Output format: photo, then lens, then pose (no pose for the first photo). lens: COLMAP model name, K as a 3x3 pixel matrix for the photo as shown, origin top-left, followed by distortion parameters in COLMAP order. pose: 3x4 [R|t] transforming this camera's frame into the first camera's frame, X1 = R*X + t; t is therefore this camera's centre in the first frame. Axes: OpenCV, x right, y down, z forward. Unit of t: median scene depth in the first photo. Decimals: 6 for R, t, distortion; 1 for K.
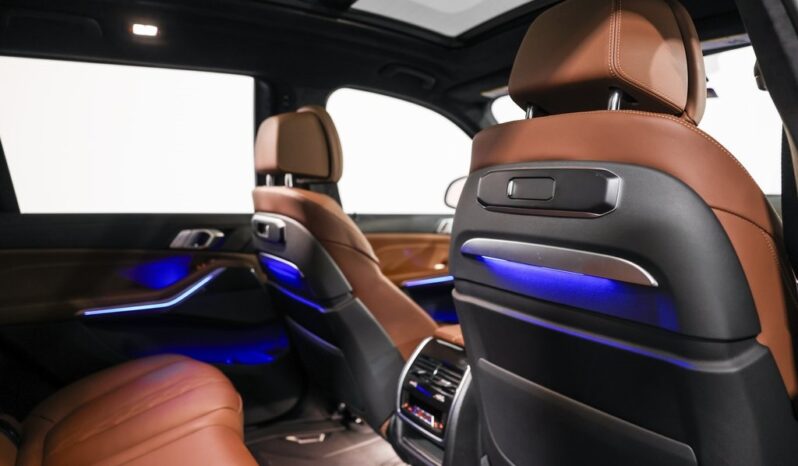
lens RADIAL K [[562.8, 0, 381.9], [0, 562.8, 257.3], [0, 0, 1]] dist [-0.071642, 0.092746]
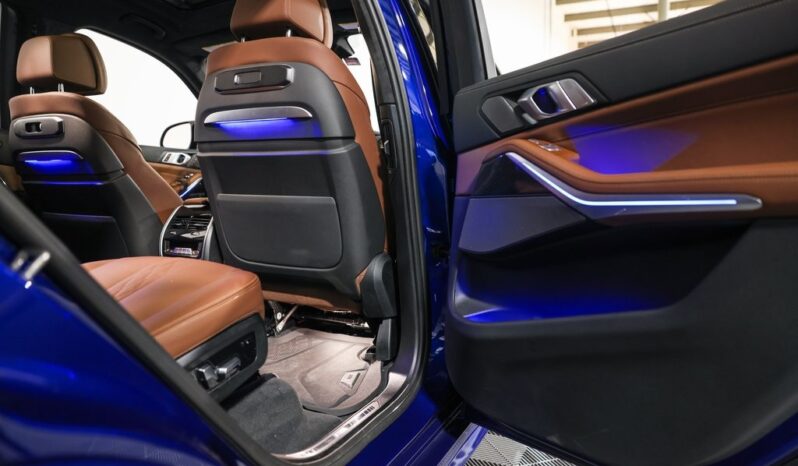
lens RADIAL K [[562.8, 0, 381.9], [0, 562.8, 257.3], [0, 0, 1]] dist [-0.071642, 0.092746]
pose [[0.873525, -0.065425, 0.482362, -0.166624], [0.063287, 0.997780, 0.020725, 0.283263], [-0.482648, 0.012423, 0.875727, -0.495487]]
